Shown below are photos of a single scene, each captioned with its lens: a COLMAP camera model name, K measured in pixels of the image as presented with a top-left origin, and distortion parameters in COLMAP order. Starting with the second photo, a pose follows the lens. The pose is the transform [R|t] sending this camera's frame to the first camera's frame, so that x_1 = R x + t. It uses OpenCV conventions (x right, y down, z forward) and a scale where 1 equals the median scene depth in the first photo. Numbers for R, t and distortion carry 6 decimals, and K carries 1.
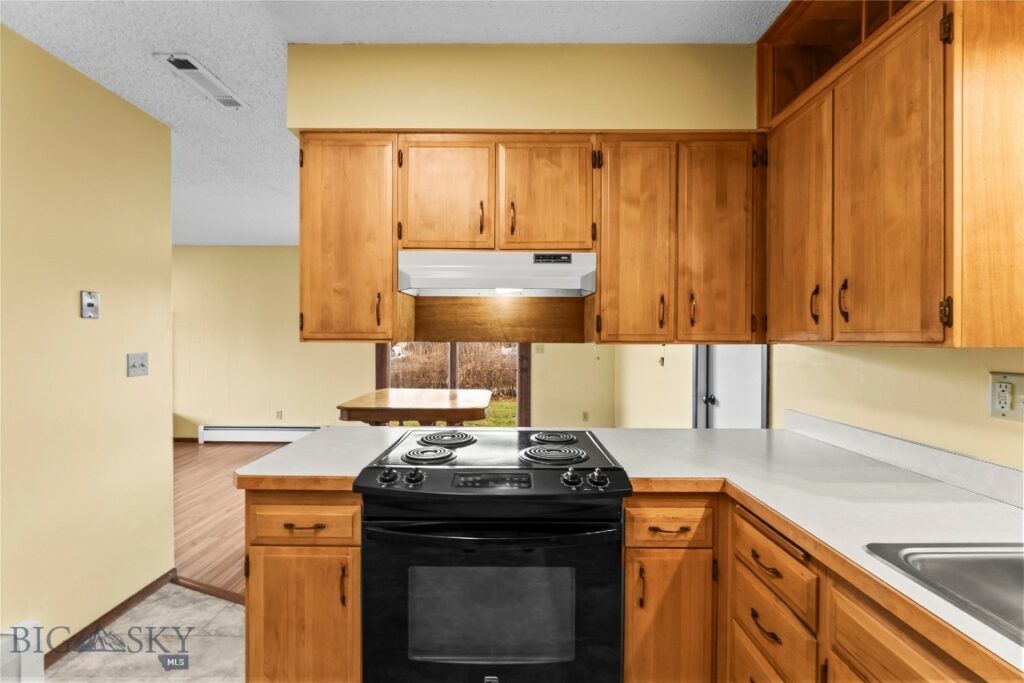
lens RADIAL K [[420.1, 0, 514.6], [0, 420.1, 342.1], [0, 0, 1]] dist [-0.002481, 0.000155]
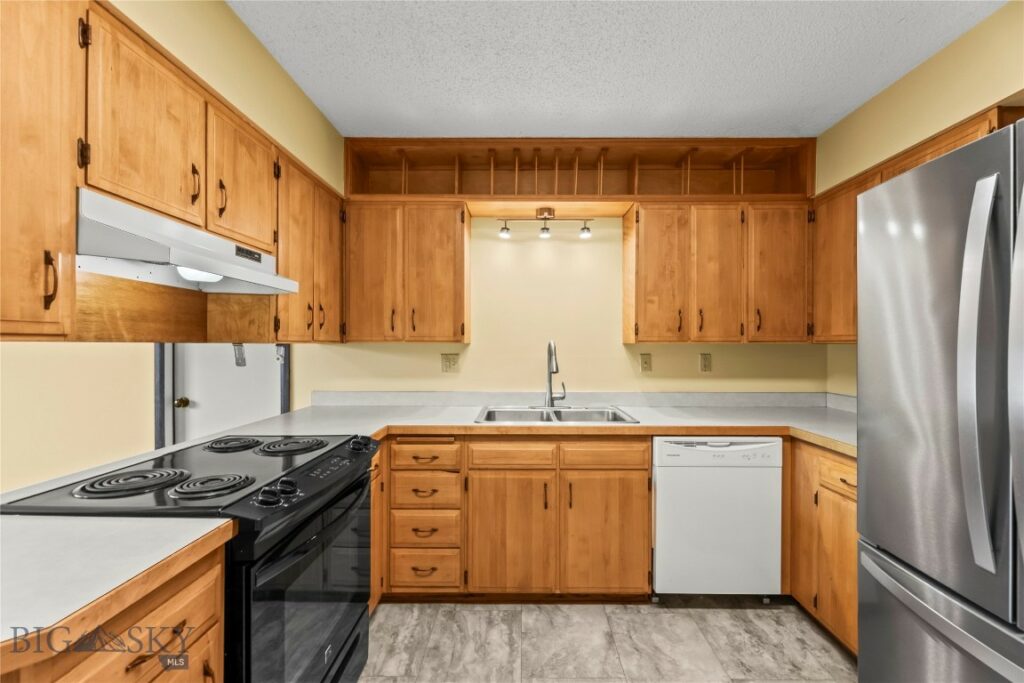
lens RADIAL K [[420.1, 0, 517.2], [0, 420.1, 343.0], [0, 0, 1]] dist [-0.002481, 0.000155]
pose [[0.005589, -0.000574, 0.999984, -0.876876], [0.006987, 0.999975, 0.000535, 0.008138], [-0.999960, 0.006984, 0.005593, 0.385927]]
